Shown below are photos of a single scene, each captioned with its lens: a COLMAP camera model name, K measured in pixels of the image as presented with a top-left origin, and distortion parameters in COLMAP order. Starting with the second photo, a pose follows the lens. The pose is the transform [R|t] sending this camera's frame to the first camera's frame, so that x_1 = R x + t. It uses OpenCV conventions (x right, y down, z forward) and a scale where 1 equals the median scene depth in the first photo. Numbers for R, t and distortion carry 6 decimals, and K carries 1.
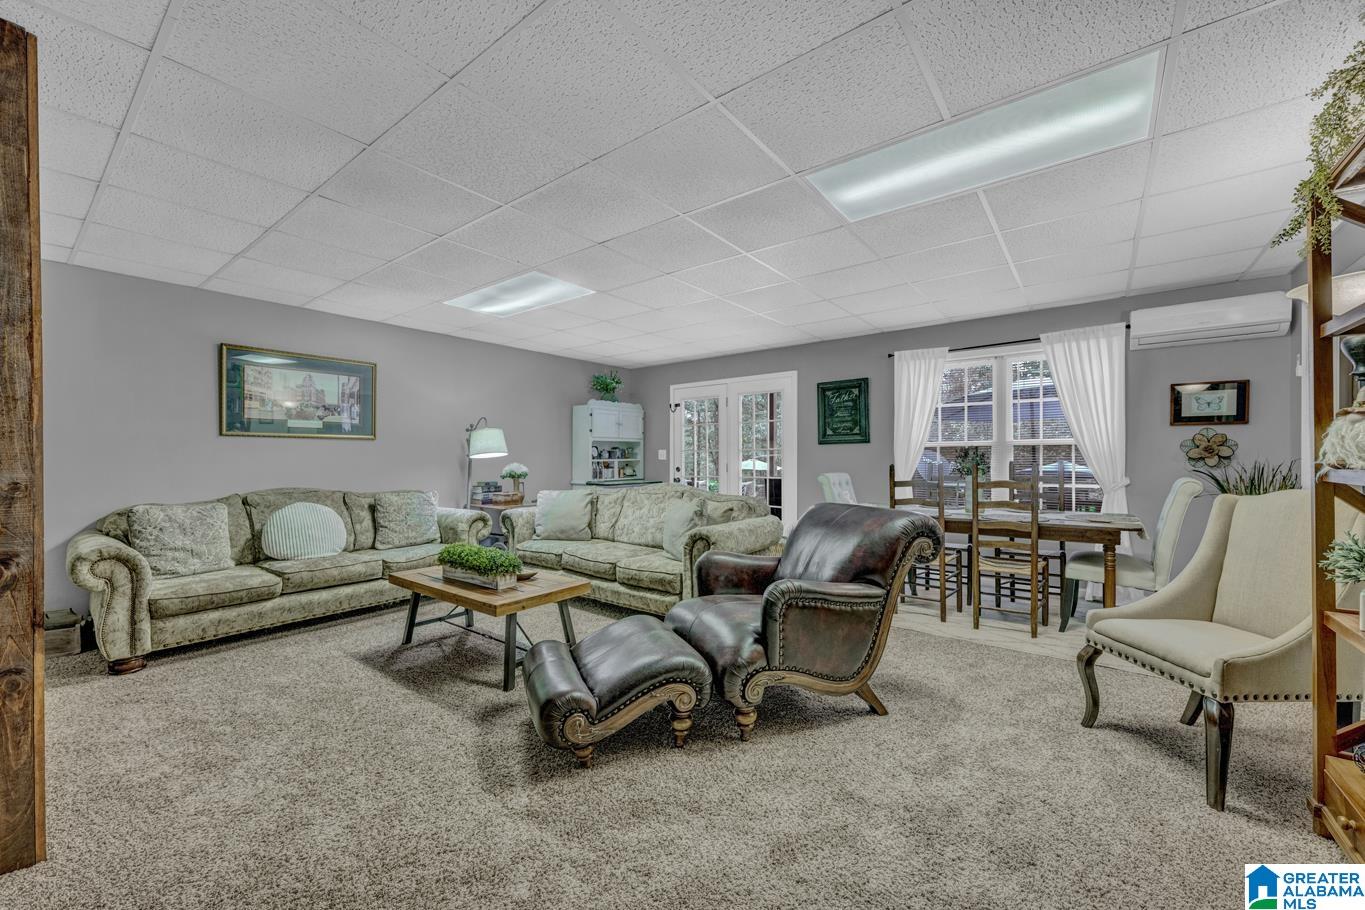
lens RADIAL K [[538.2, 0, 683.1], [0, 538.2, 452.3], [0, 0, 1]] dist [0.000327, -0.000239]
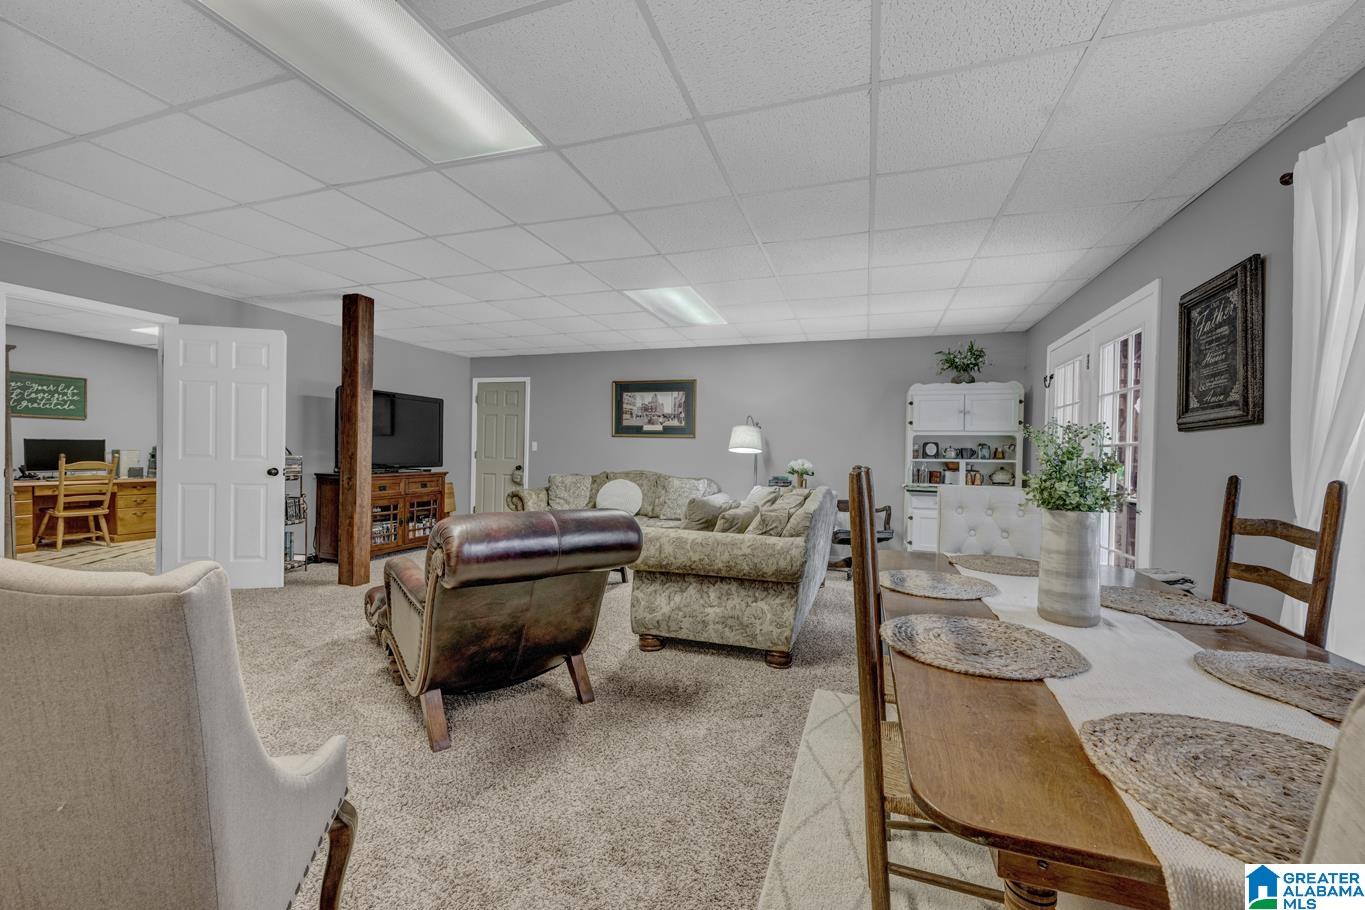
lens RADIAL K [[538.2, 0, 682.6], [0, 538.2, 456.6], [0, 0, 1]] dist [0.000327, -0.000239]
pose [[0.319032, 0.013767, -0.947644, 0.653368], [-0.015738, 0.999834, 0.009227, 0.010391], [0.947613, 0.011970, 0.319195, 0.546773]]
